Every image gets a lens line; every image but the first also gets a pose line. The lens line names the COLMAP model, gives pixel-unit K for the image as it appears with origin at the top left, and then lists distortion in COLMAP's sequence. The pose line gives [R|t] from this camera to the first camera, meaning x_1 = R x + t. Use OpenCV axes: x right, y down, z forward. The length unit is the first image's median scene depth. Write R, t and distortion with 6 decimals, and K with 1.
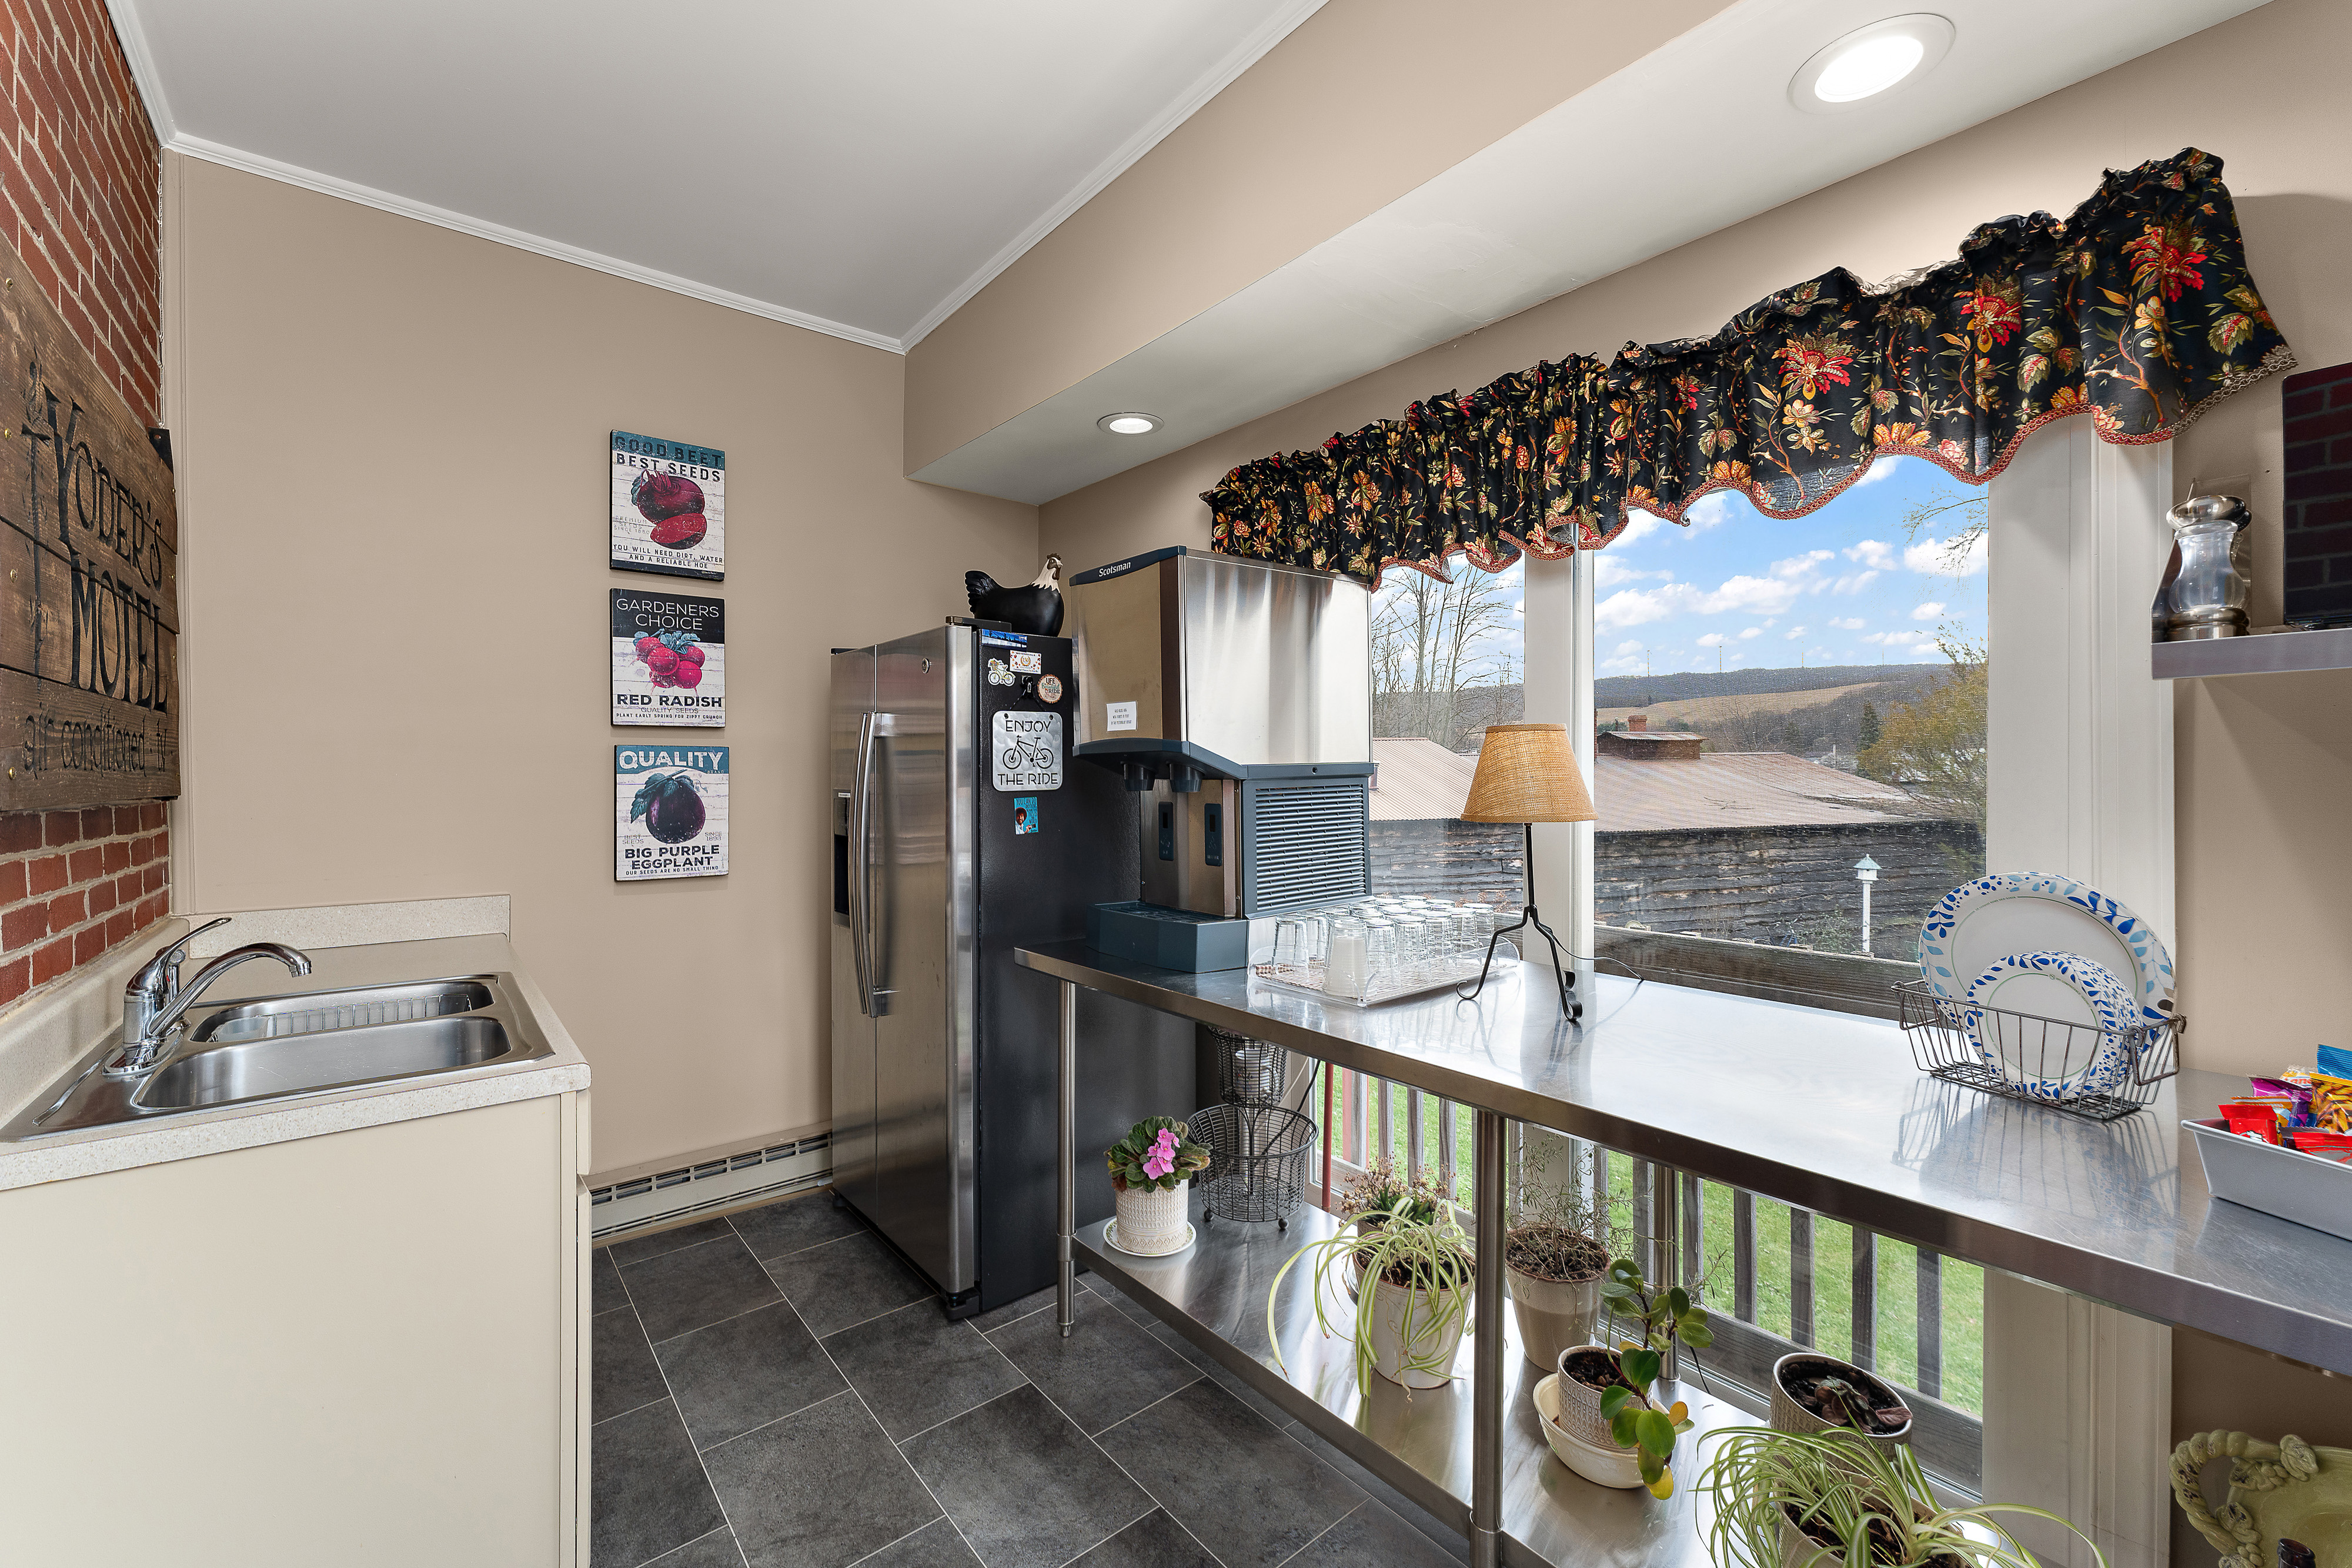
lens RADIAL K [[956.7, 0, 1178.9], [0, 956.7, 775.0], [0, 0, 1]] dist [0.000404, -0.000142]
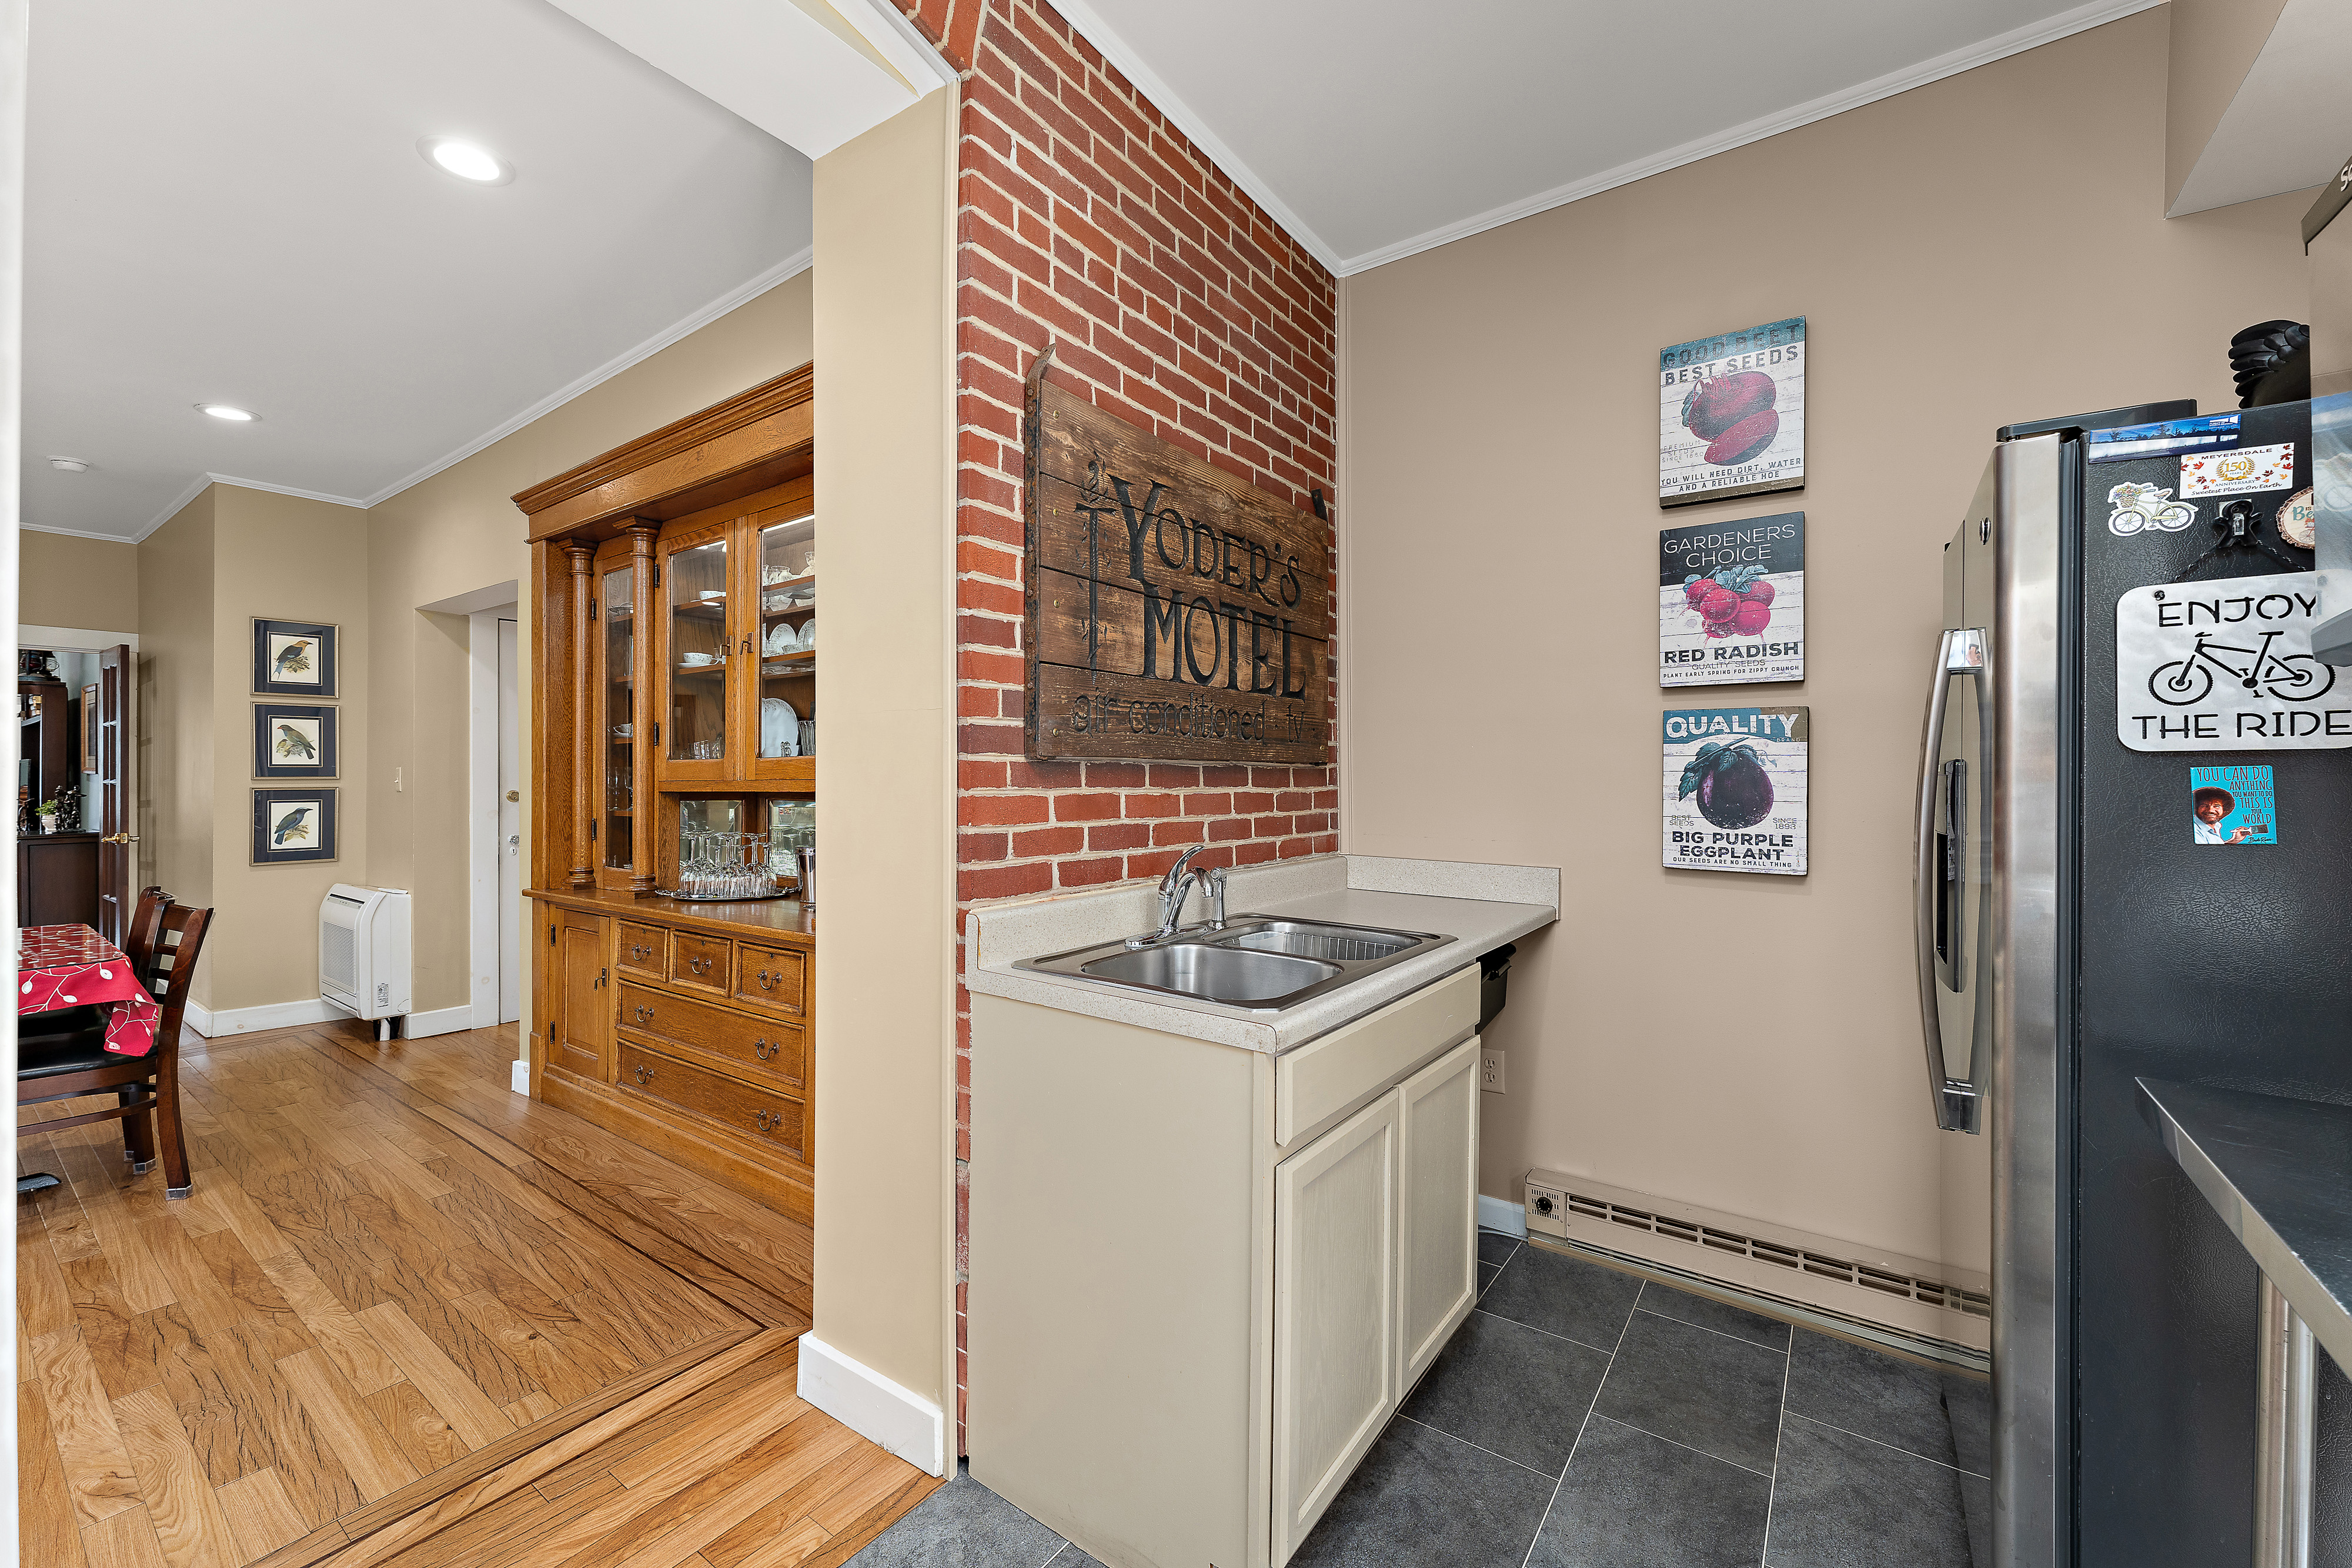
lens RADIAL K [[956.7, 0, 1178.9], [0, 956.7, 775.0], [0, 0, 1]] dist [0.000404, -0.000142]
pose [[0.254458, 0.005765, -0.967067, 0.138913], [-0.006429, 0.999970, 0.004270, 0.025981], [0.967063, 0.005131, 0.254487, 0.349229]]
